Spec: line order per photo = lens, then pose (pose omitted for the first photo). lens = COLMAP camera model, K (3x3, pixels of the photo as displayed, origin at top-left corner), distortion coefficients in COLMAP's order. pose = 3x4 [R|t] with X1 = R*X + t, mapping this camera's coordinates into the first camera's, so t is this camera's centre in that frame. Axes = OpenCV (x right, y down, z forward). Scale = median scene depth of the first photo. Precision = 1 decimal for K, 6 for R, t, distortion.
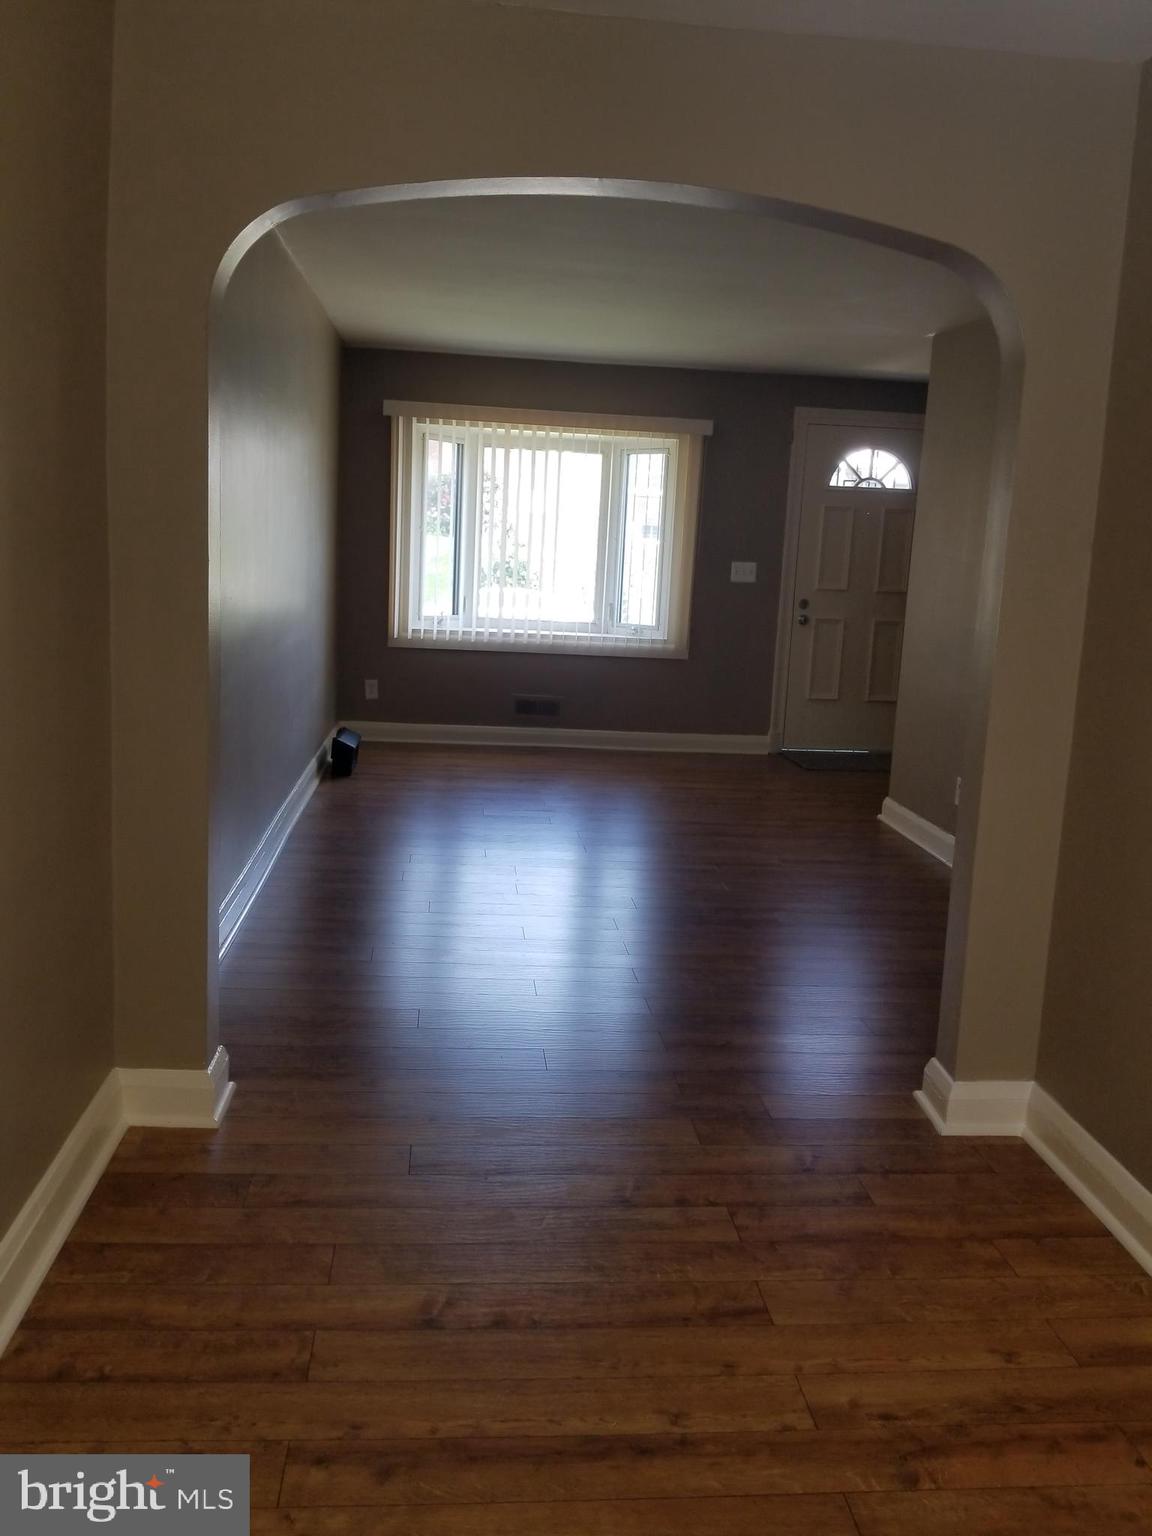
lens RADIAL K [[1226.6, 0, 603.3], [0, 1226.6, 784.4], [0, 0, 1]] dist [0.037290, -0.061716]
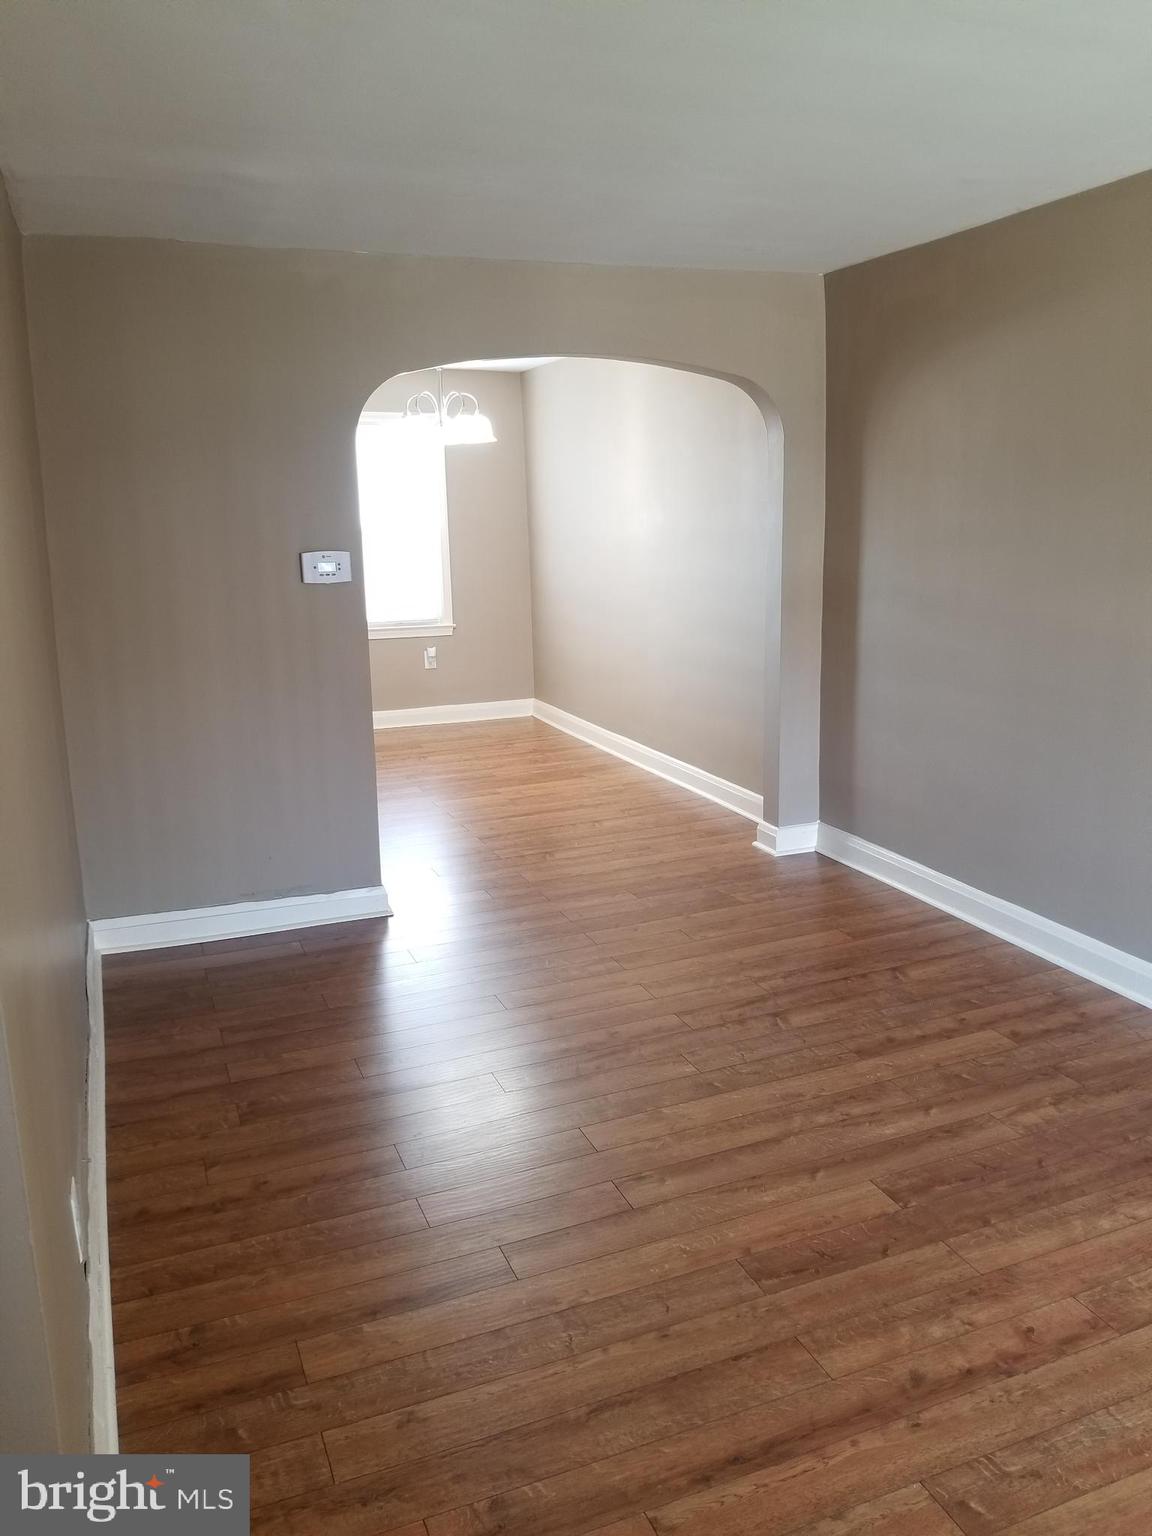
lens RADIAL K [[1226.6, 0, 583.7], [0, 1226.6, 769.9], [0, 0, 1]] dist [0.037290, -0.061716]
pose [[-0.967449, 0.023449, -0.251976, 0.222313], [-0.078068, 0.919480, 0.385307, -0.284689], [0.240722, 0.392436, -0.887720, 1.287193]]
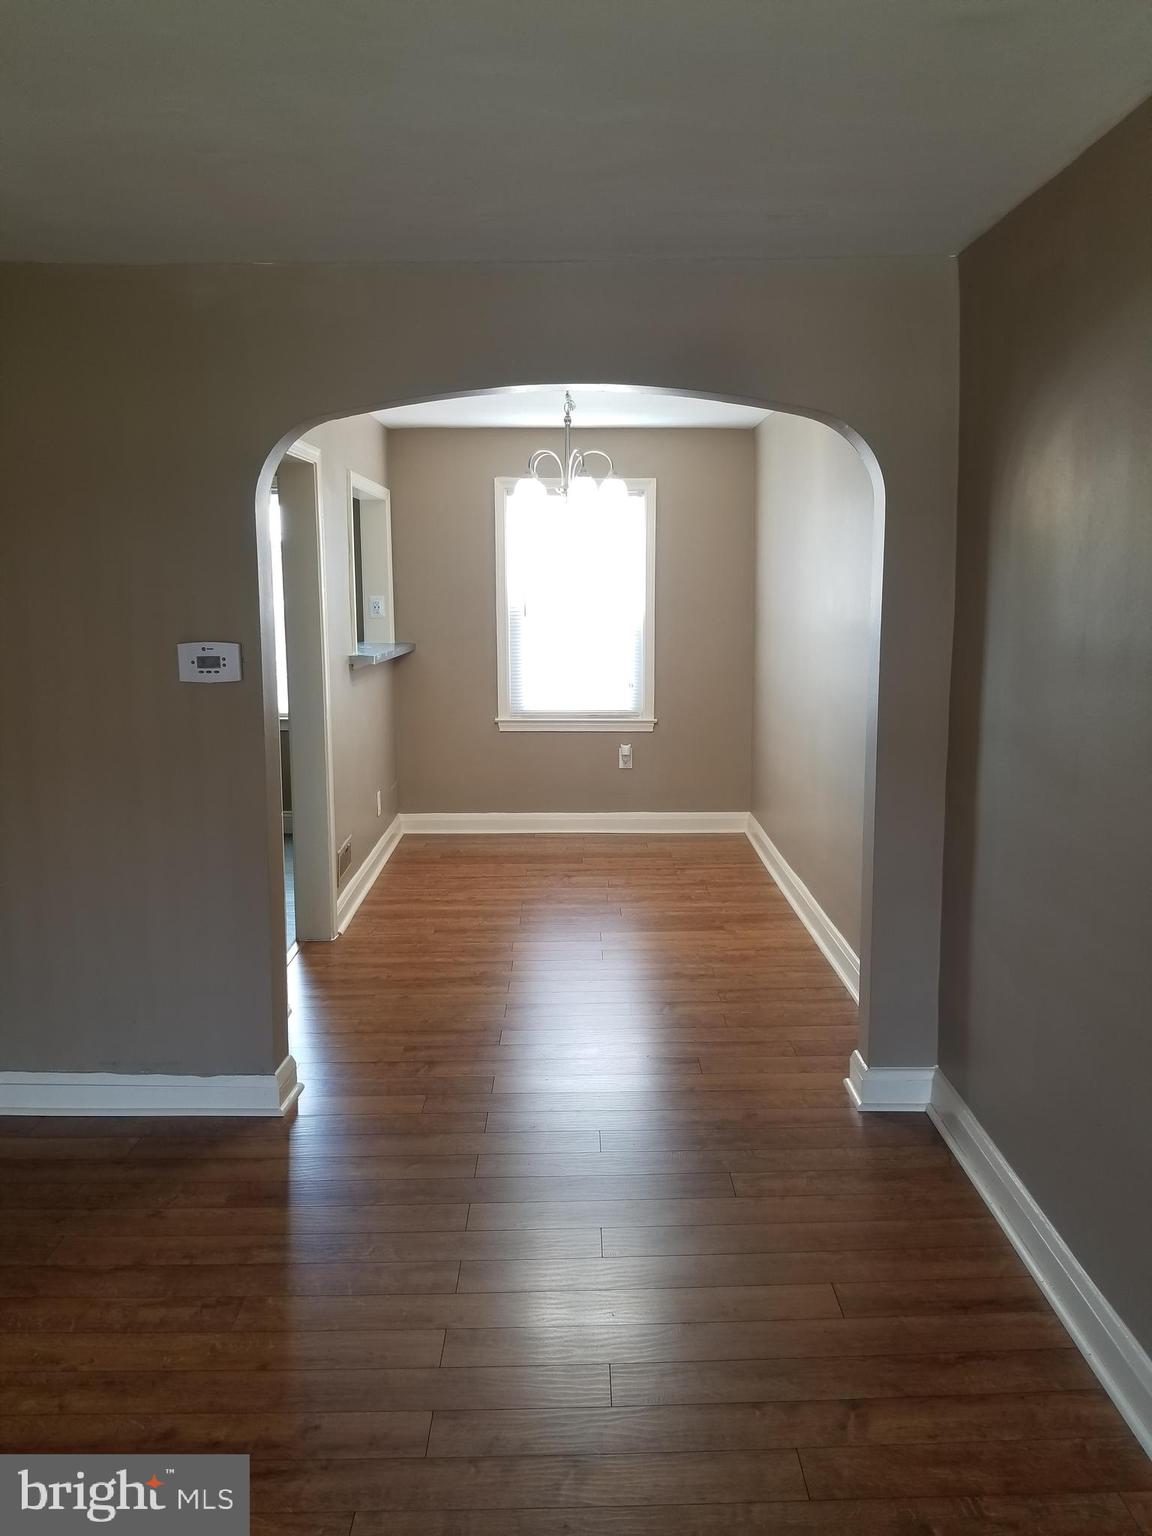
lens RADIAL K [[1226.6, 0, 560.4], [0, 1226.6, 757.0], [0, 0, 1]] dist [0.037290, -0.061716]
pose [[-0.990252, -0.063633, 0.123906, -0.070431], [-0.017409, 0.939115, 0.343161, -0.257664], [-0.138199, 0.337659, -0.931068, 1.063698]]
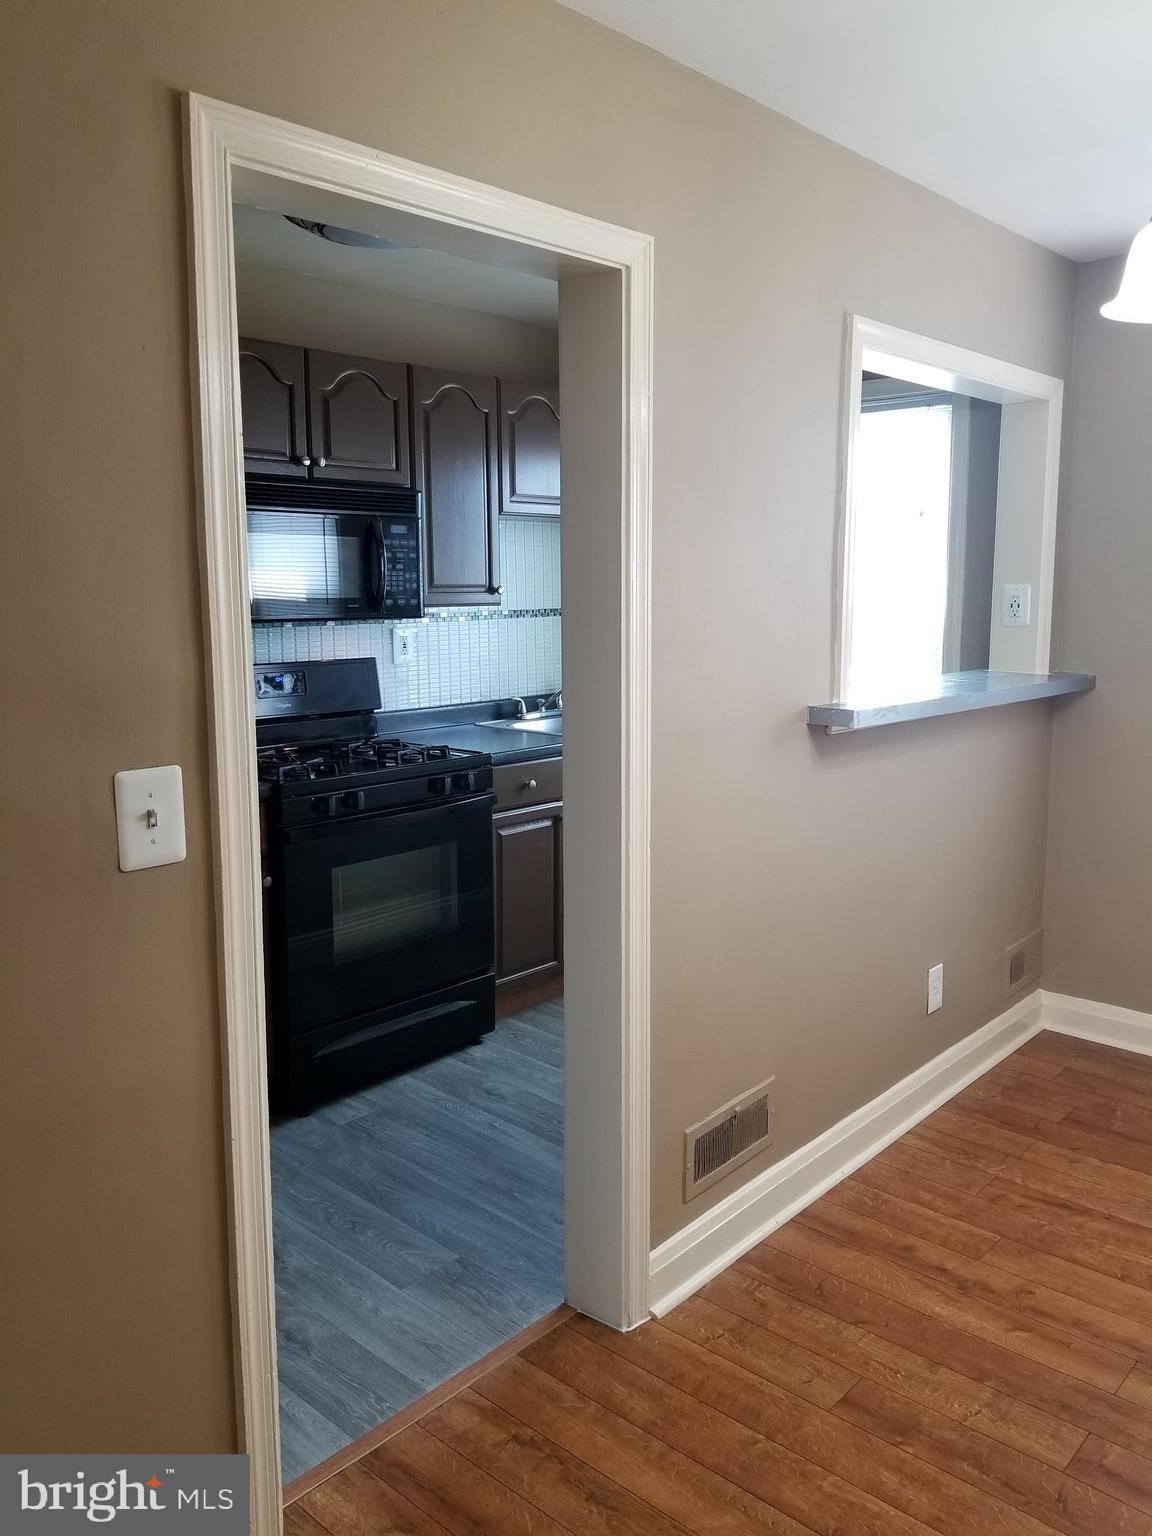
lens RADIAL K [[1226.6, 0, 579.7], [0, 1226.6, 753.2], [0, 0, 1]] dist [0.037290, -0.061716]
pose [[-0.658553, -0.154961, 0.736407, -0.066058], [0.121274, 0.943925, 0.307082, -0.124587], [-0.742698, 0.291536, -0.602832, 0.468243]]
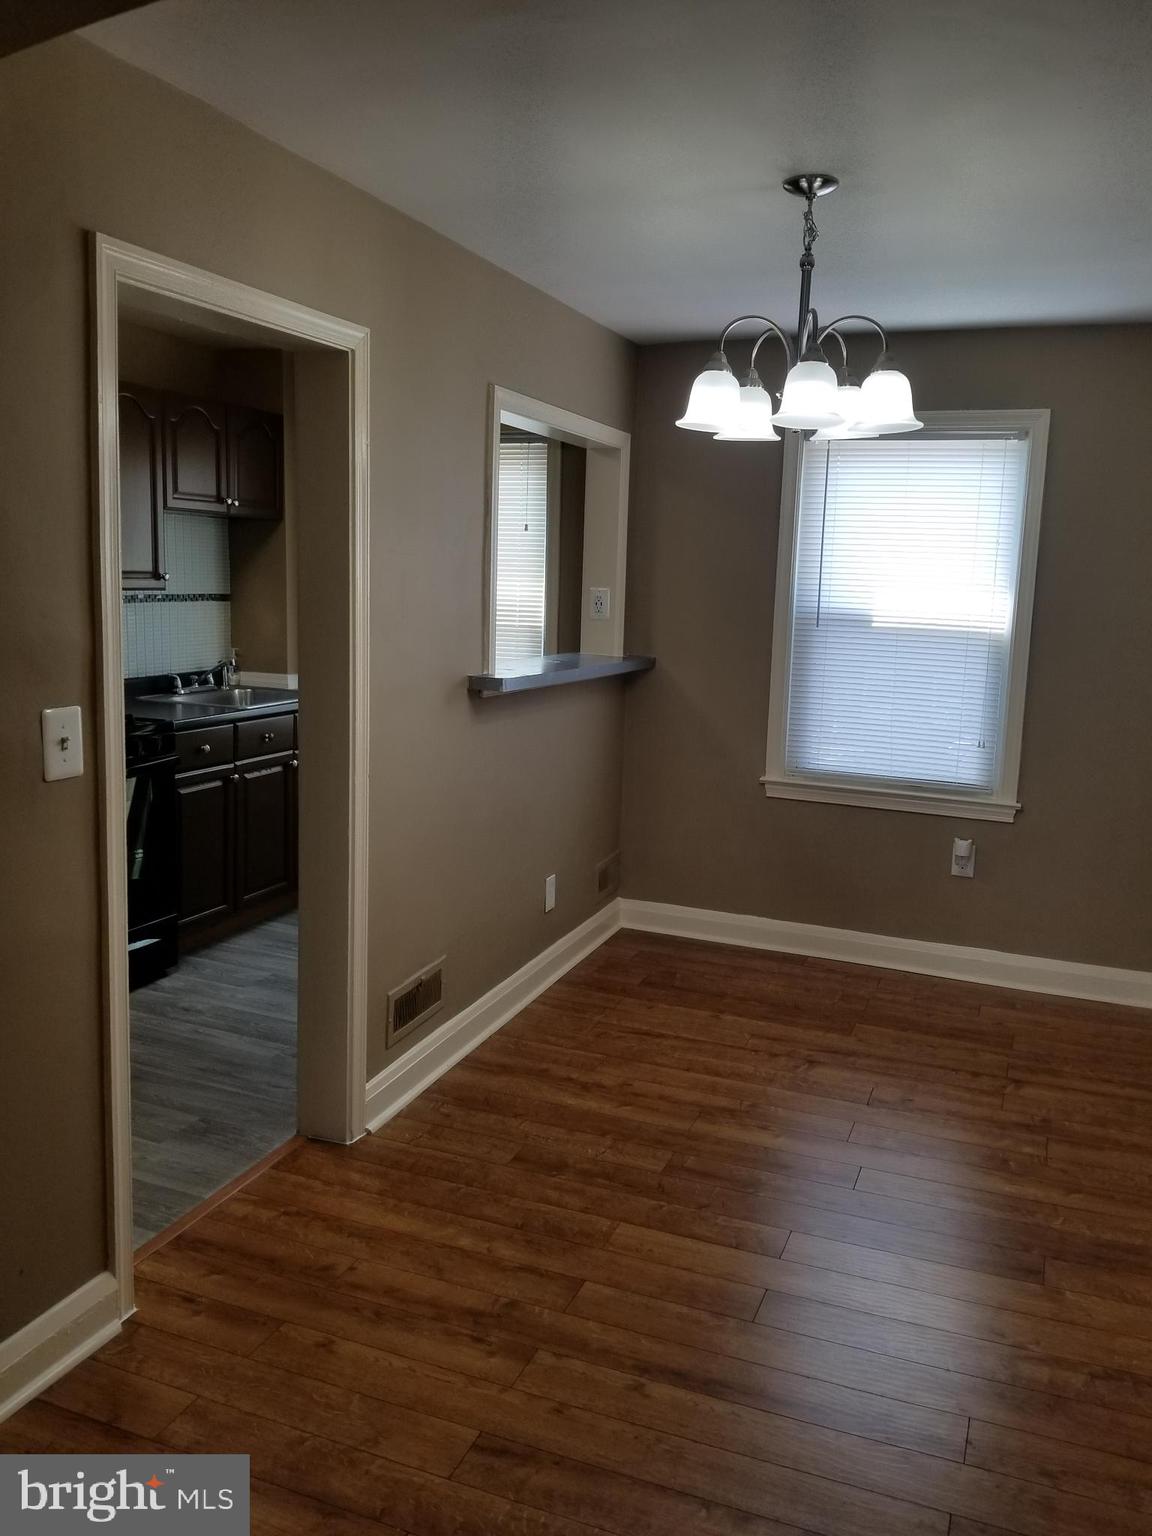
lens RADIAL K [[1226.6, 0, 566.4], [0, 1226.6, 735.7], [0, 0, 1]] dist [0.037290, -0.061716]
pose [[-0.870593, -0.141655, 0.471170, -0.120989], [0.023626, 0.944515, 0.327617, -0.163506], [-0.491436, 0.296353, -0.818942, 0.619236]]
